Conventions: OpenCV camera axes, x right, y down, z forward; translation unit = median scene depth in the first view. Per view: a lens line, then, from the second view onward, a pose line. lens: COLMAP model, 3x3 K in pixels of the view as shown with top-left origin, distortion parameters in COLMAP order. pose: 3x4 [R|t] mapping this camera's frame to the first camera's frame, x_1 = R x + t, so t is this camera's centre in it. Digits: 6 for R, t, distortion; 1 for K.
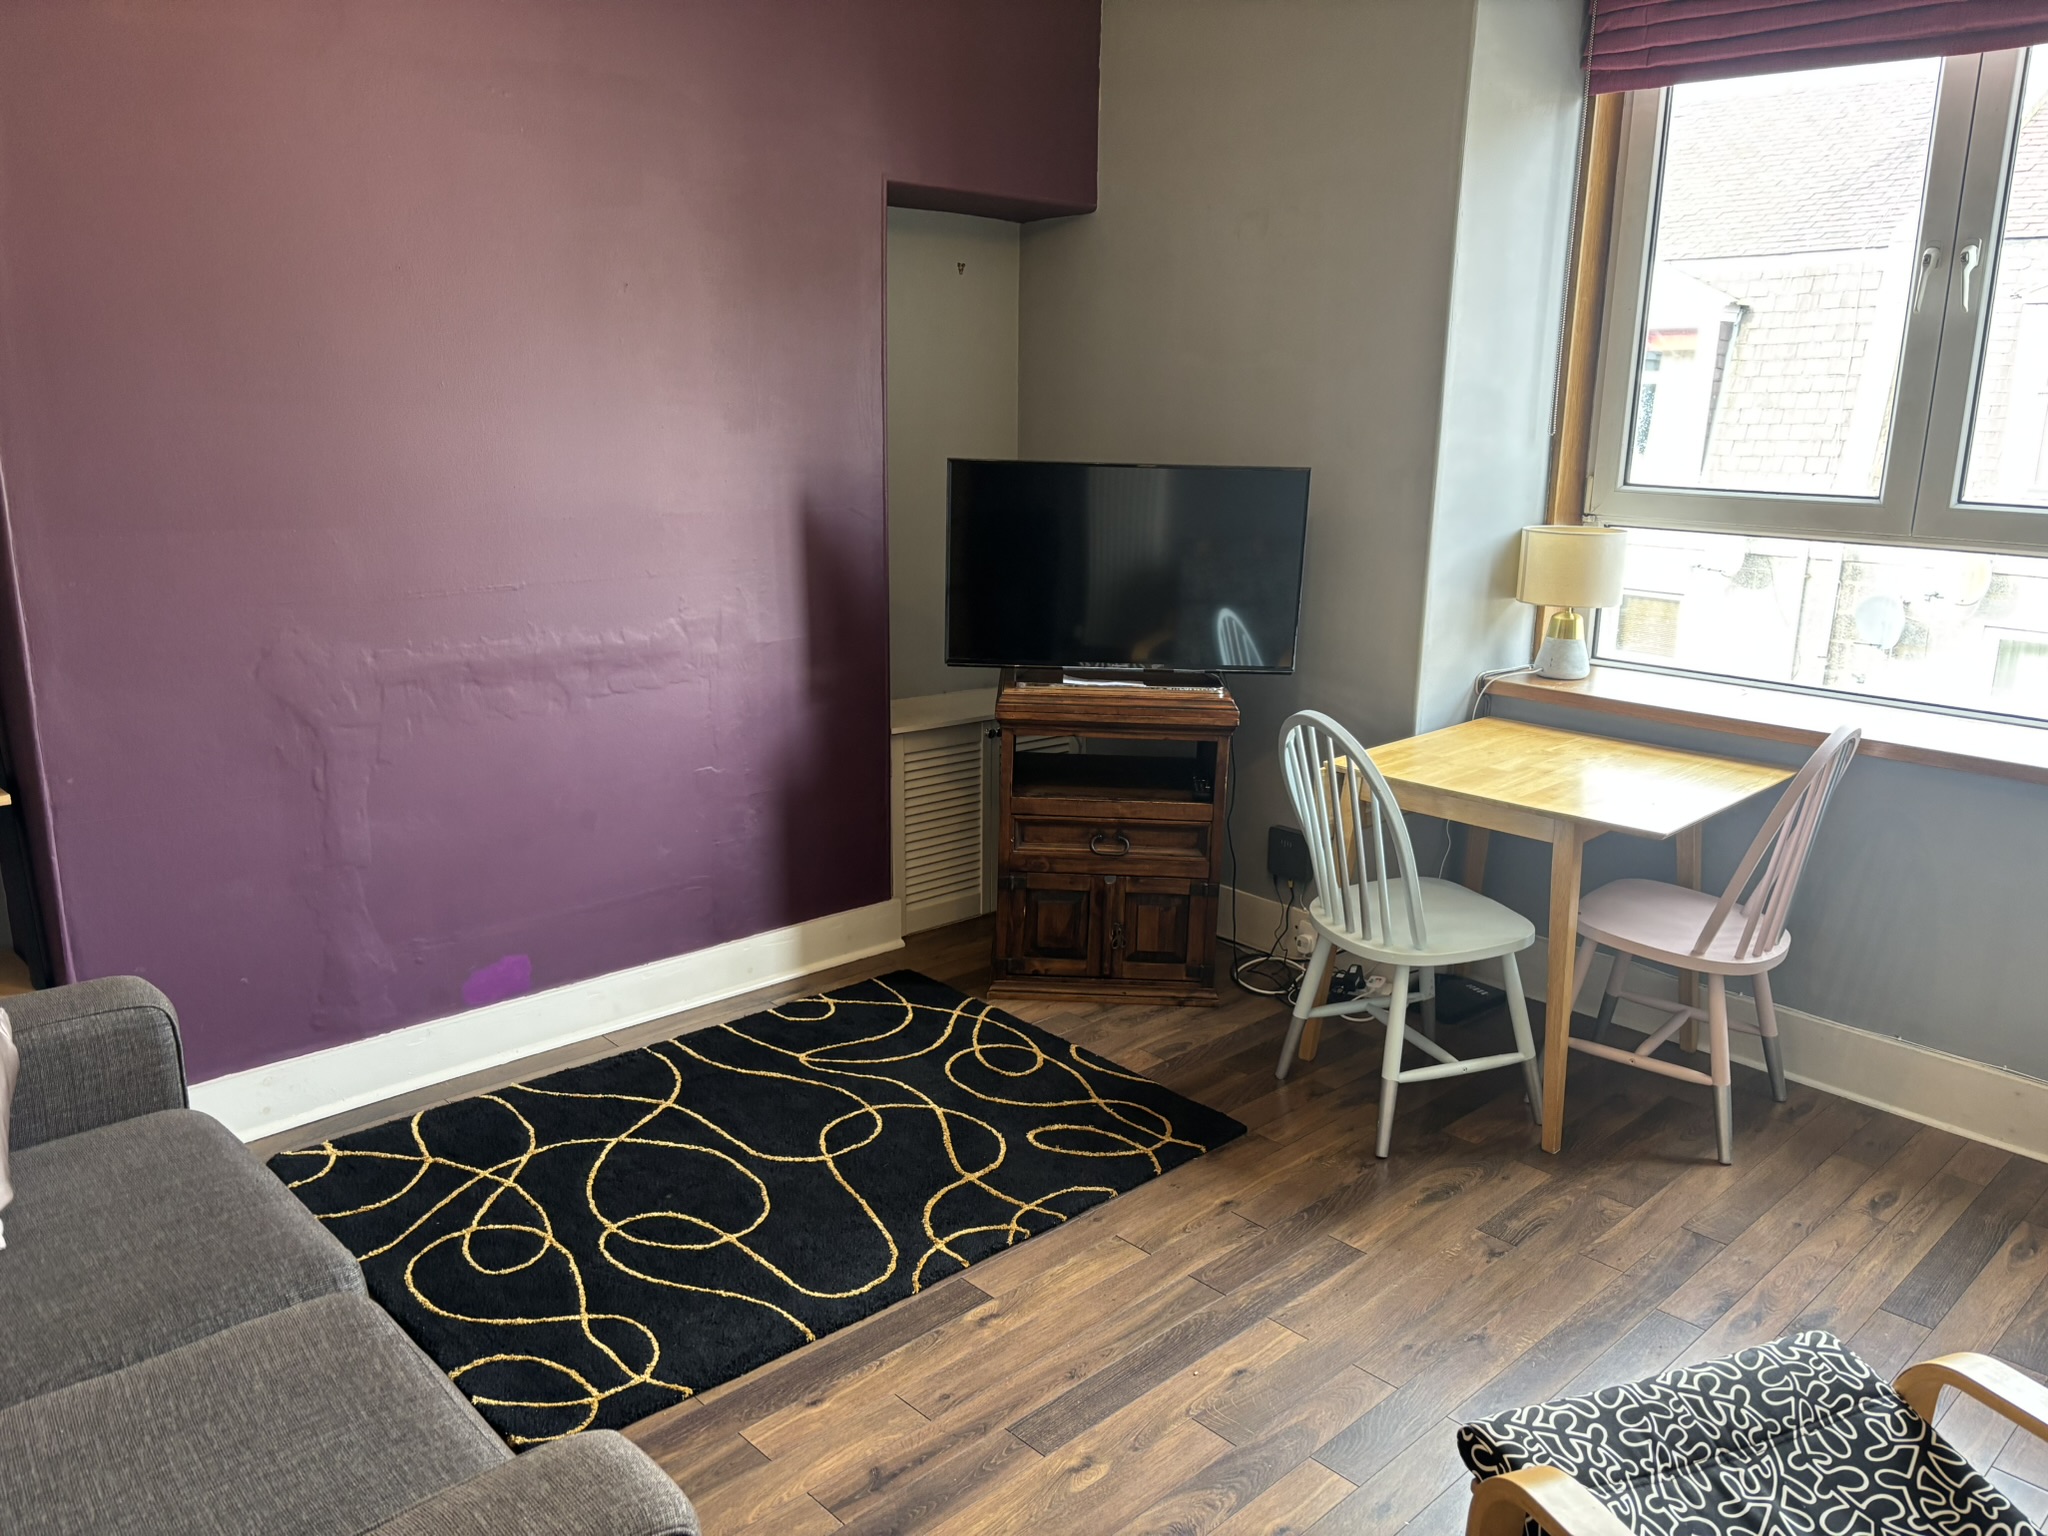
lens RADIAL K [[1532.3, 0, 1009.7], [0, 1532.3, 776.9], [0, 0, 1]] dist [0.044862, -0.000079]
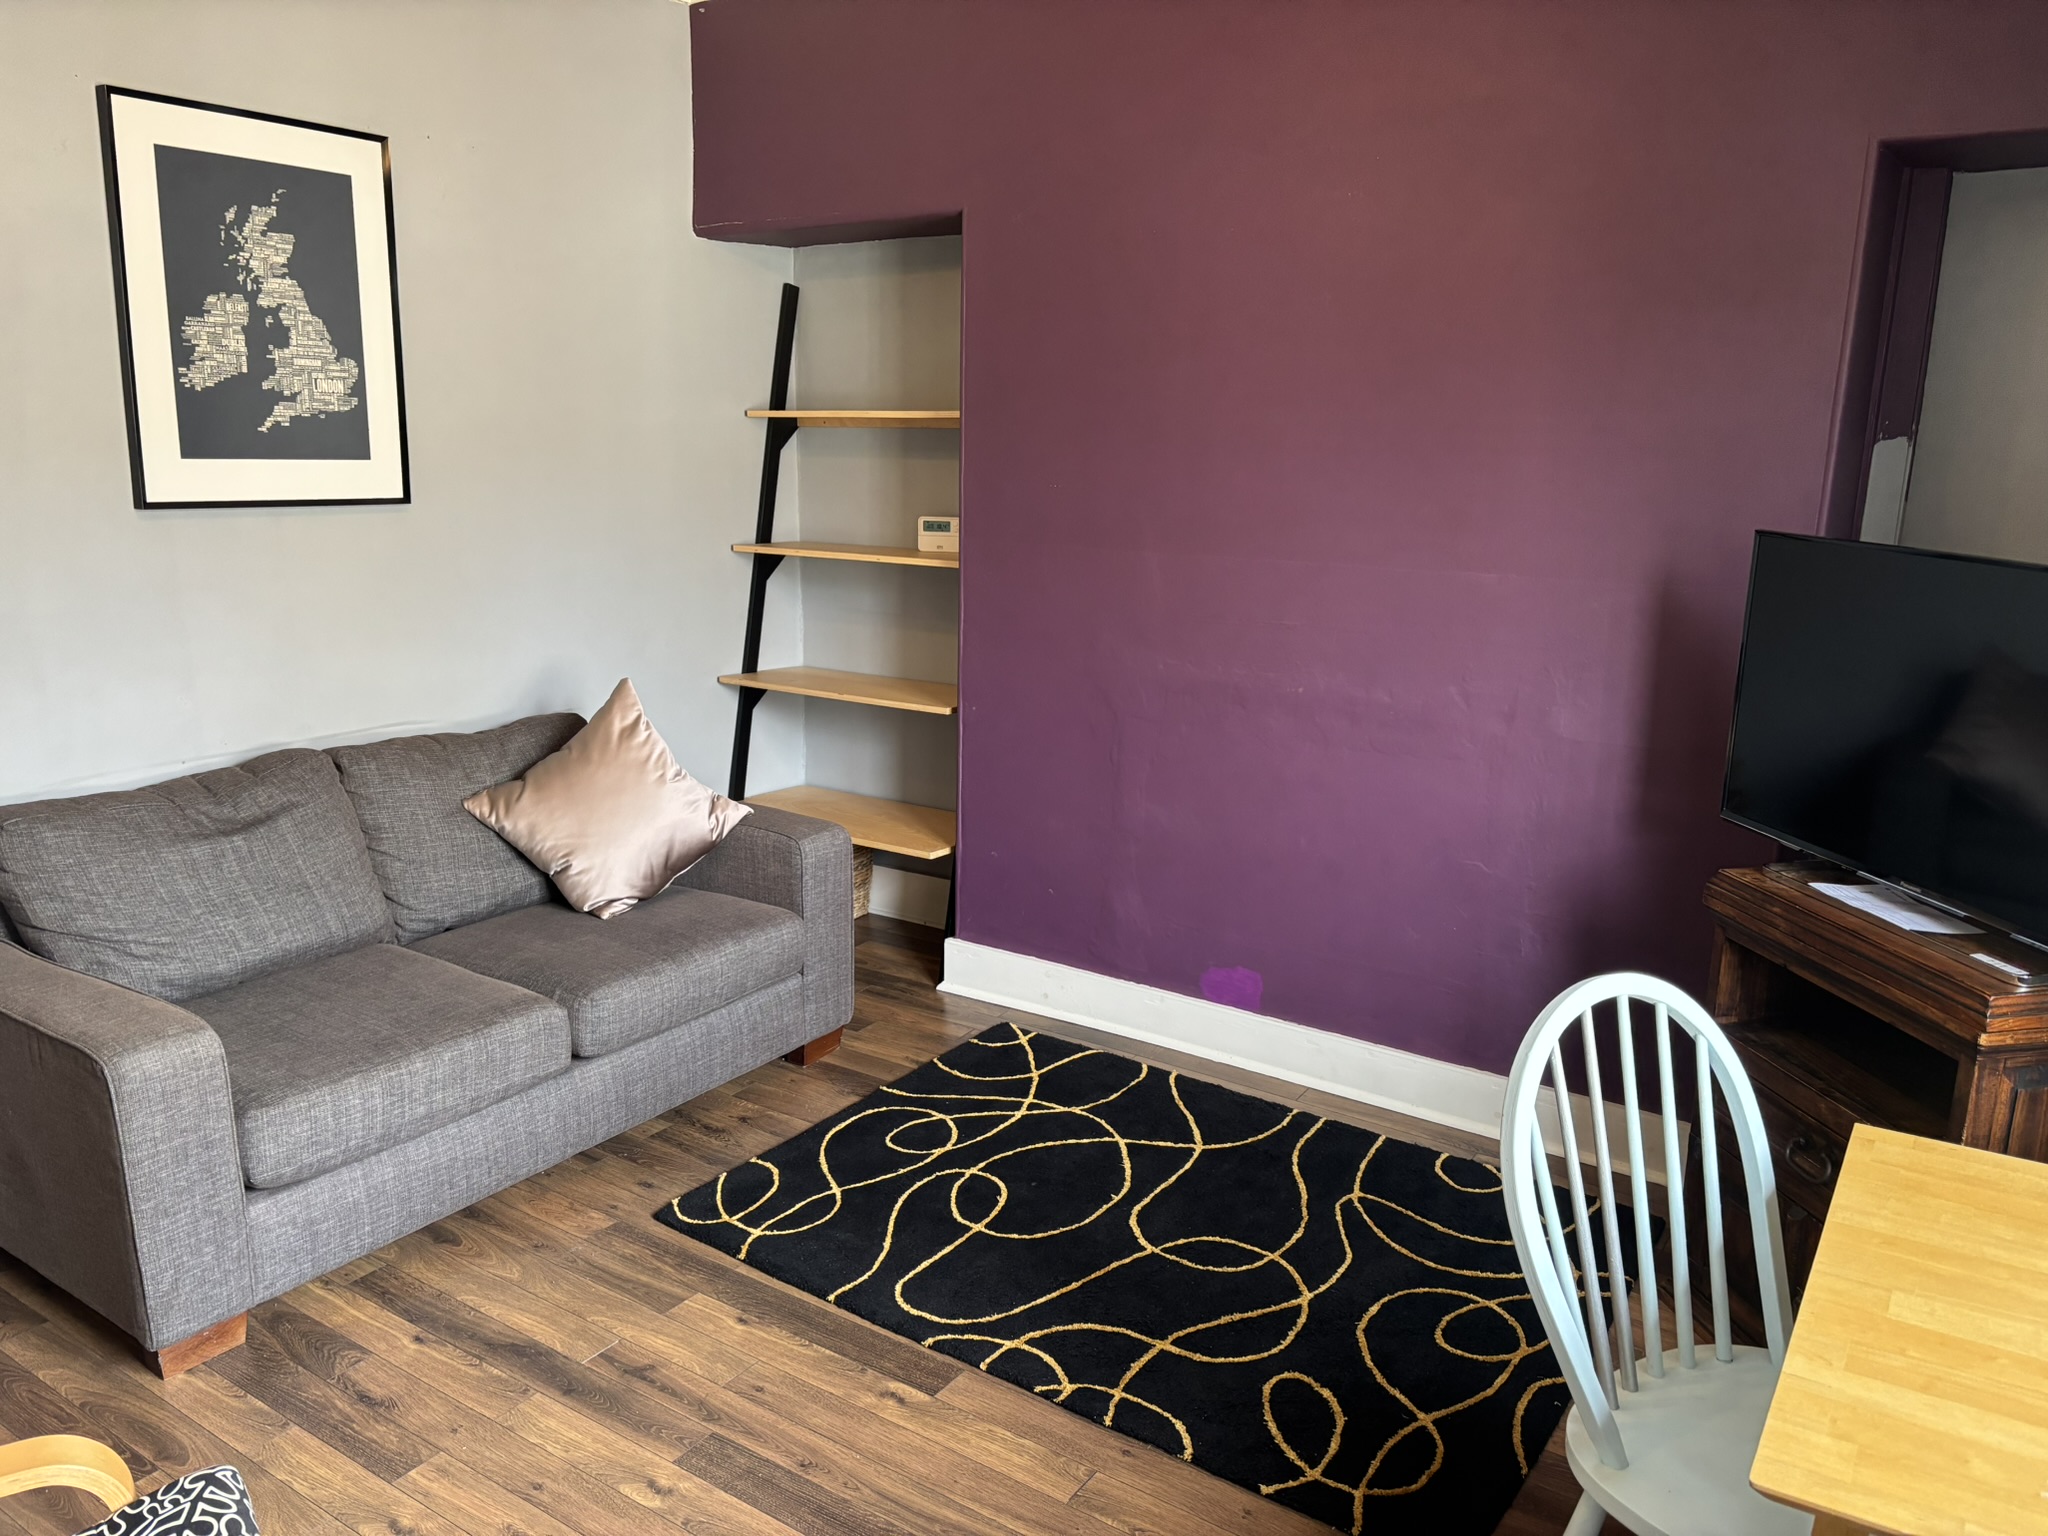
lens RADIAL K [[1532.3, 0, 1013.8], [0, 1532.3, 756.7], [0, 0, 1]] dist [0.044862, -0.000079]
pose [[0.233187, 0.203985, -0.950796, 0.738997], [-0.252969, 0.956813, 0.143234, -0.161434], [0.938952, 0.207122, 0.274719, 0.649257]]
